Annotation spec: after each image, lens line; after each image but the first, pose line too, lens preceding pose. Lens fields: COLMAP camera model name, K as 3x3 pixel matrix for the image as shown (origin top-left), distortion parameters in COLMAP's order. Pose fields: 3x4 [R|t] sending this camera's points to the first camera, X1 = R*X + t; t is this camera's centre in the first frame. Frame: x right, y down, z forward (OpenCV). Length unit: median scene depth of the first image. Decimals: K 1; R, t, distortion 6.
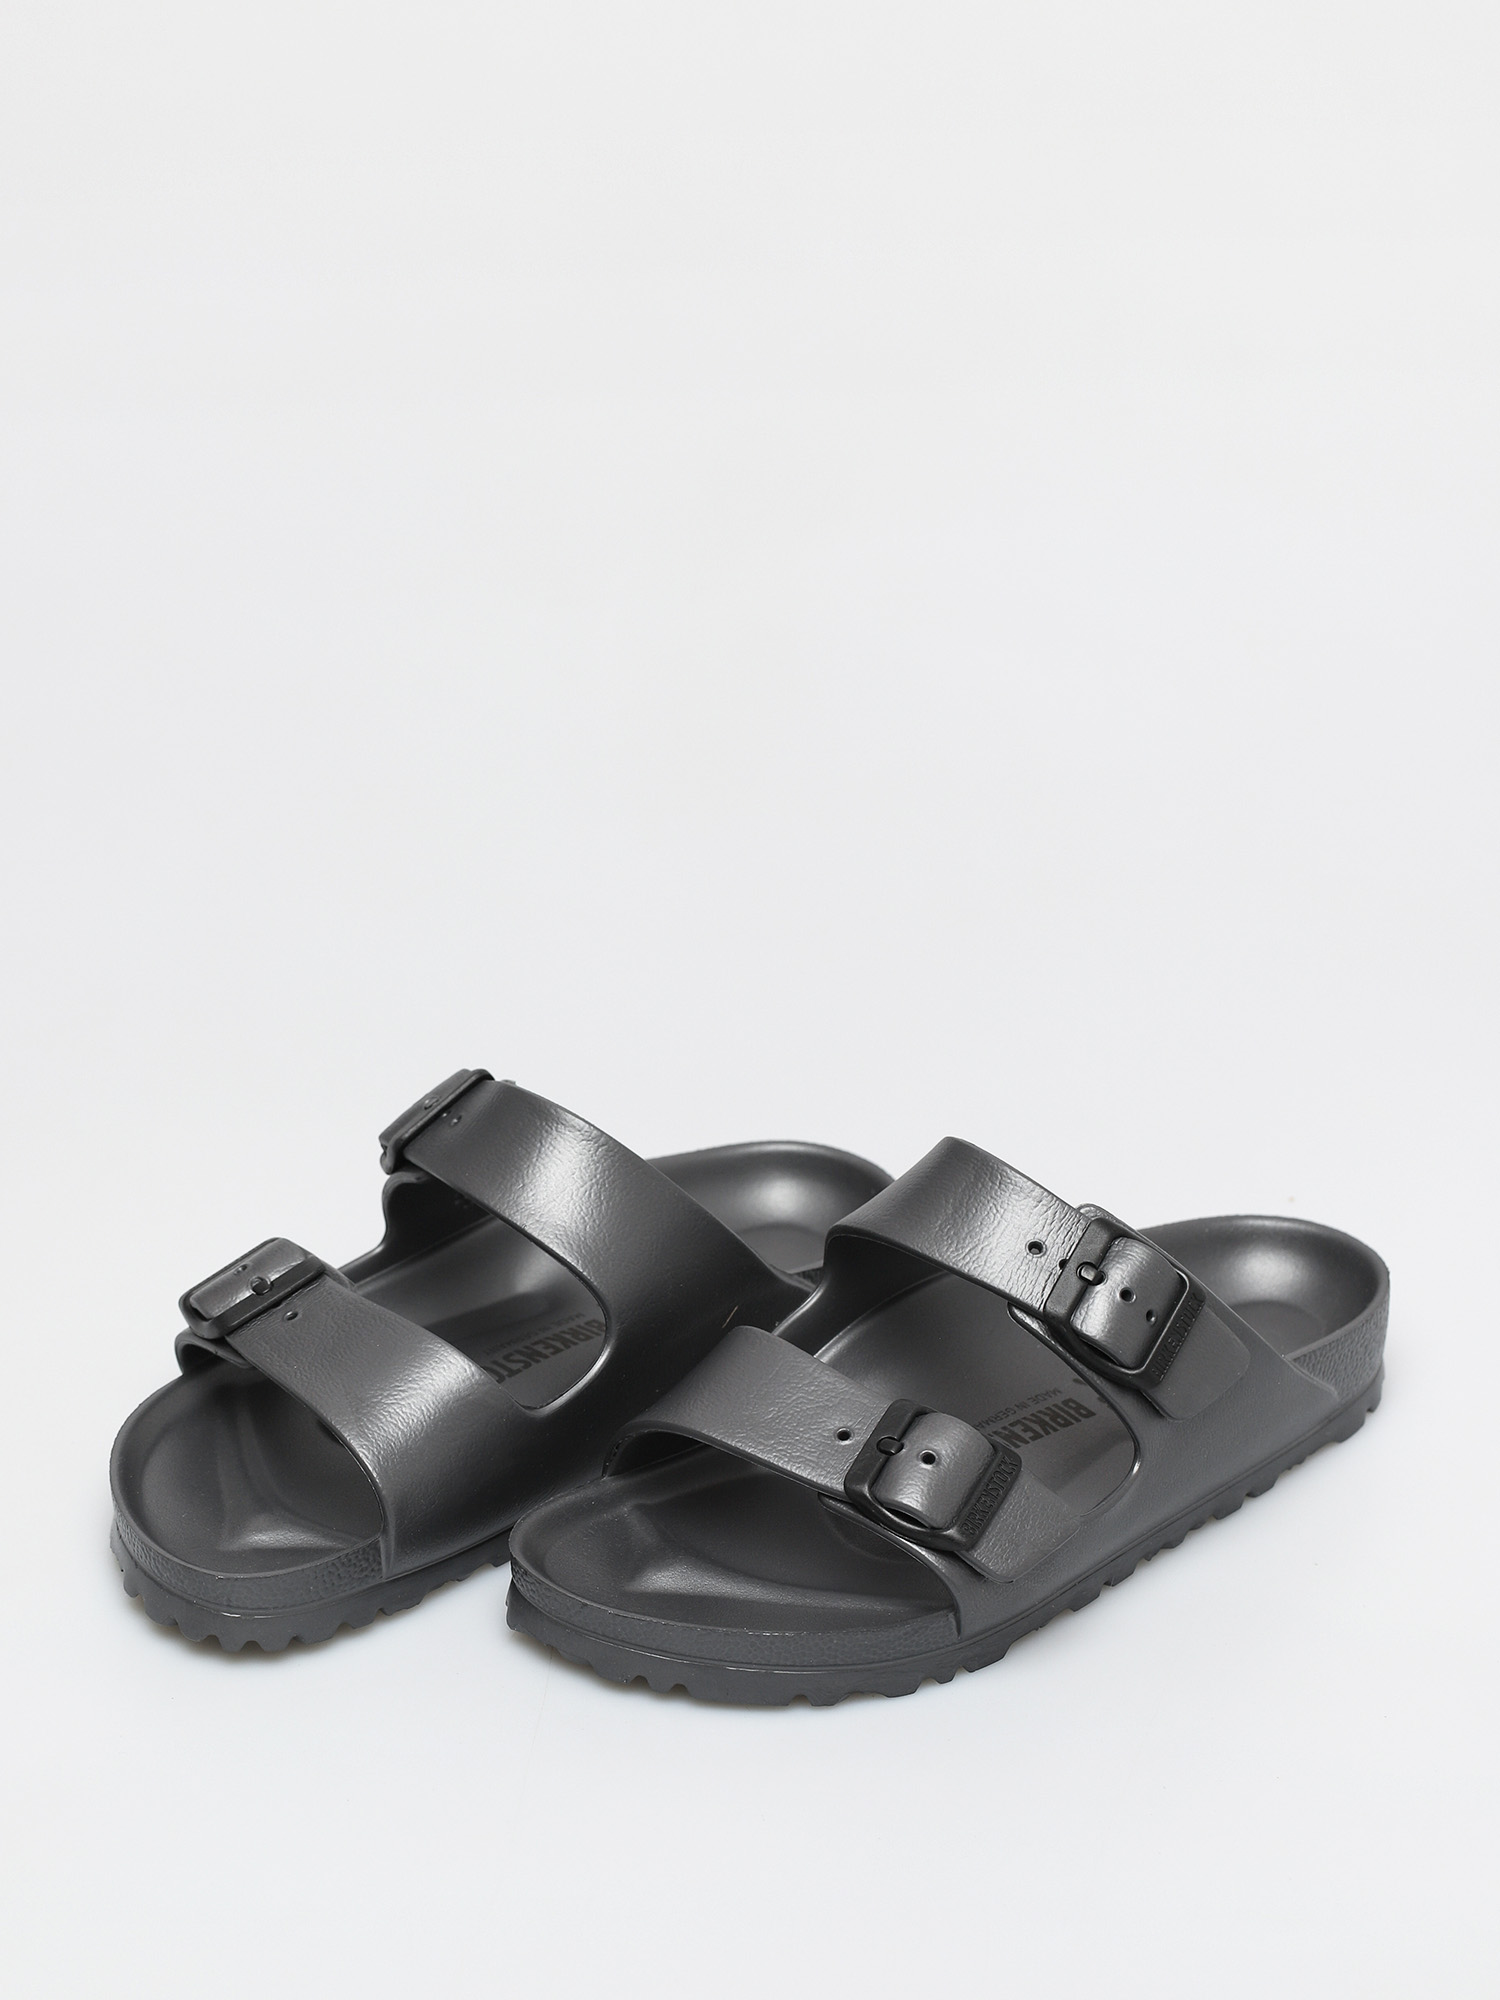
lens RADIAL K [[6159.1, 0, 750.0], [0, 6159.1, 1000.0], [0, 0, 1]] dist [-0.143217, -1.145002]
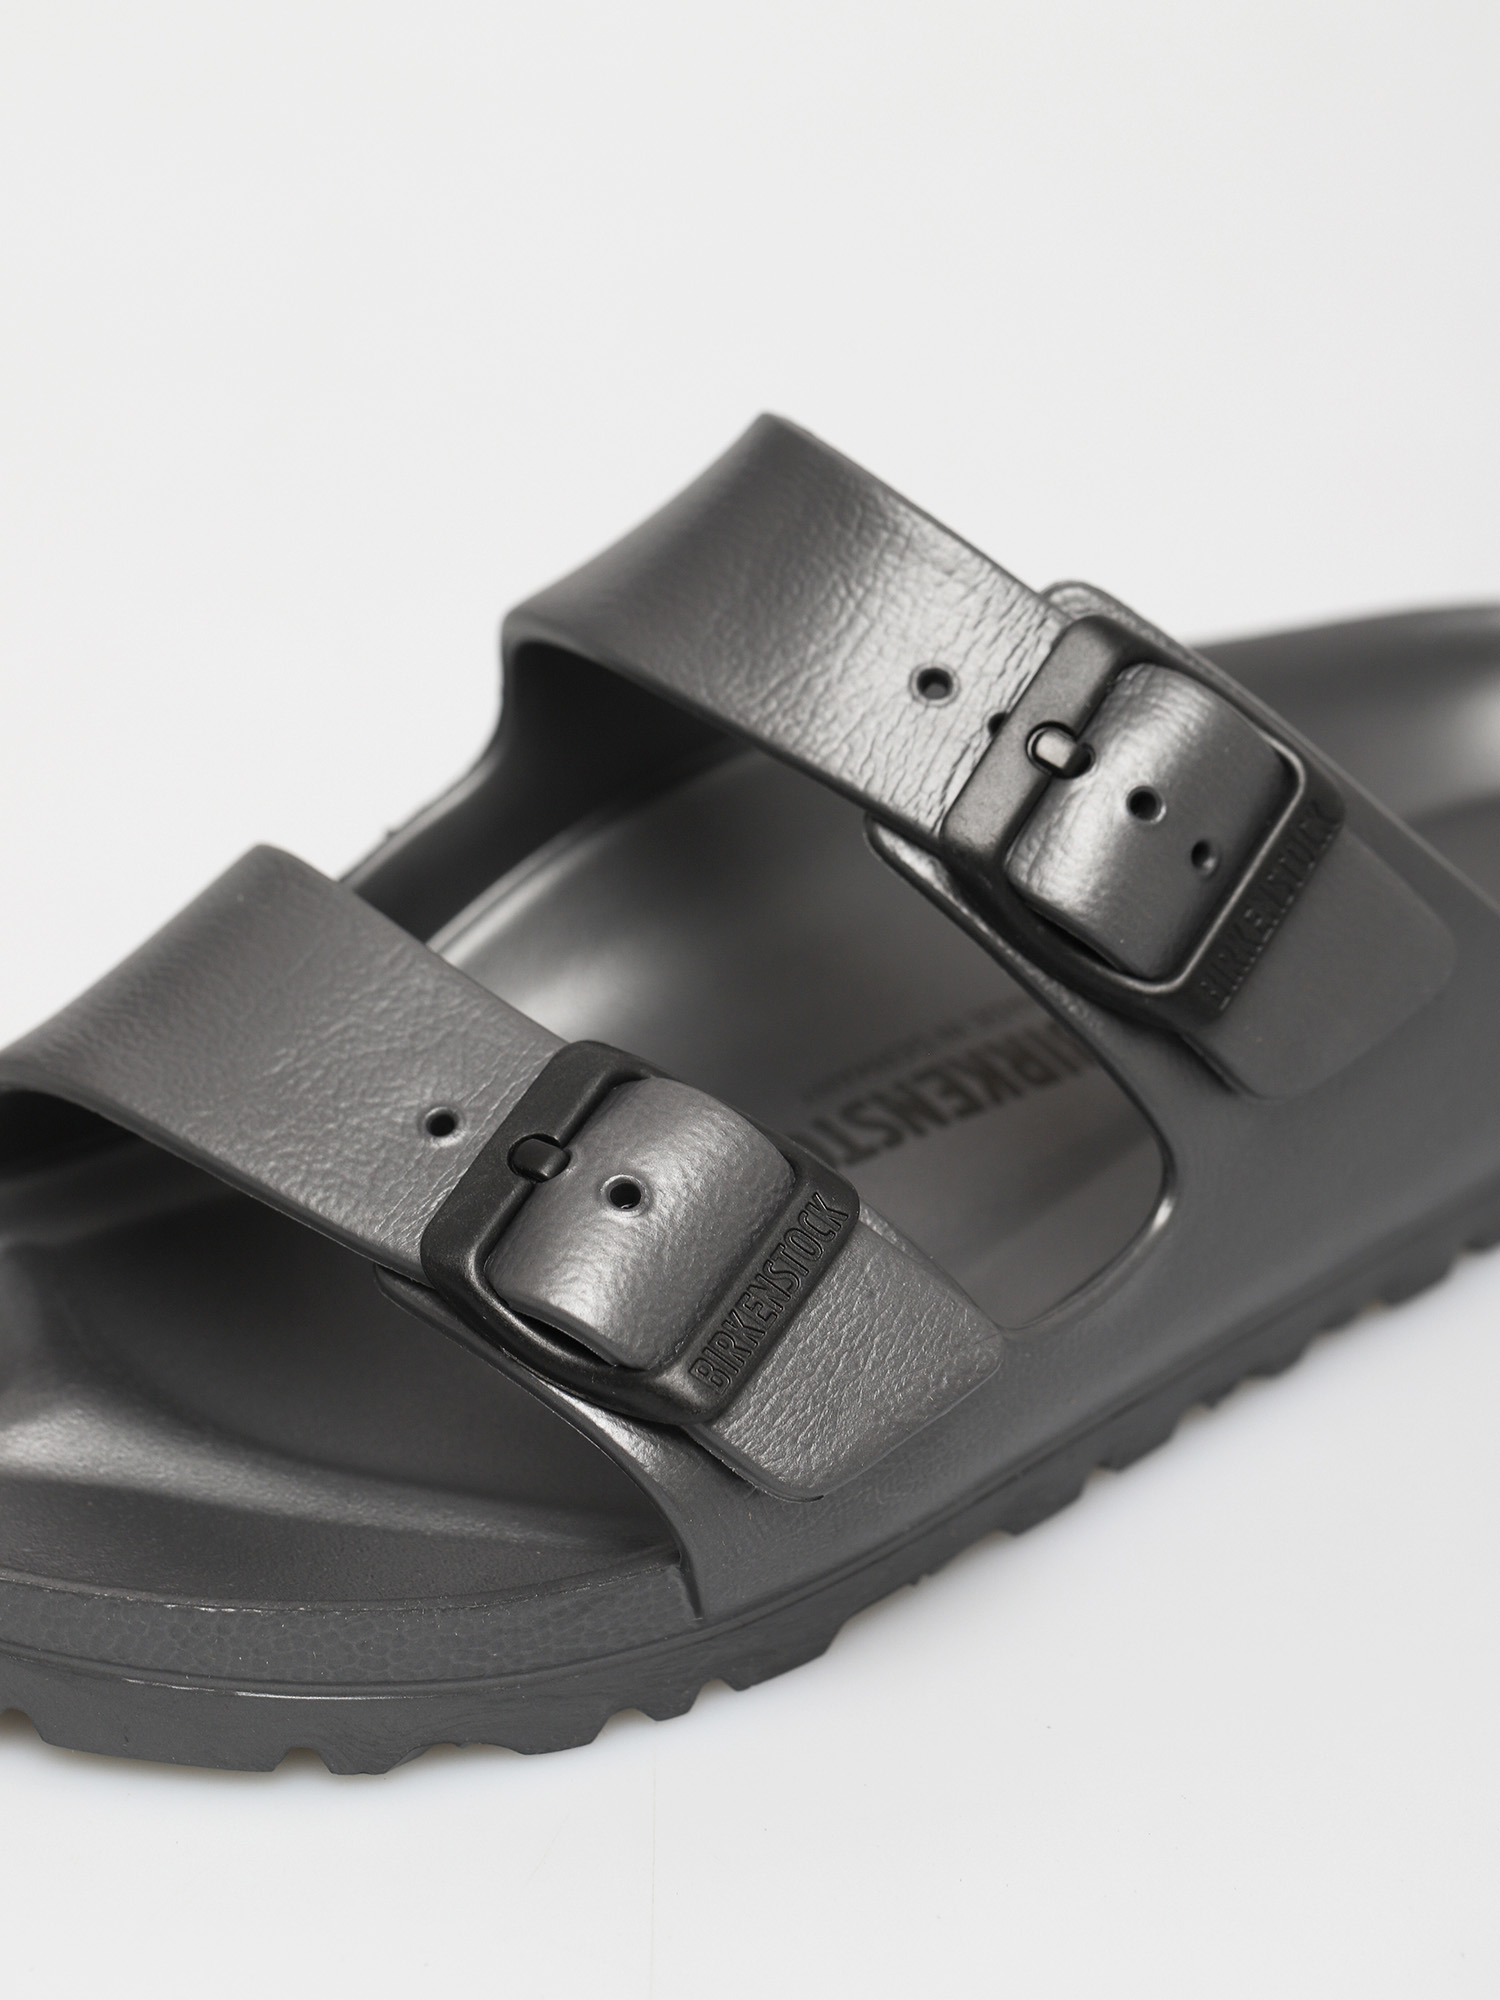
lens RADIAL K [[6159.1, 0, 750.0], [0, 6159.1, 1000.0], [0, 0, 1]] dist [-0.143217, -1.145002]
pose [[0.994335, 0.033256, -0.100954, 0.077100], [-0.021426, 0.993009, 0.116076, 0.013353], [0.104108, -0.113255, 0.988096, 0.584468]]
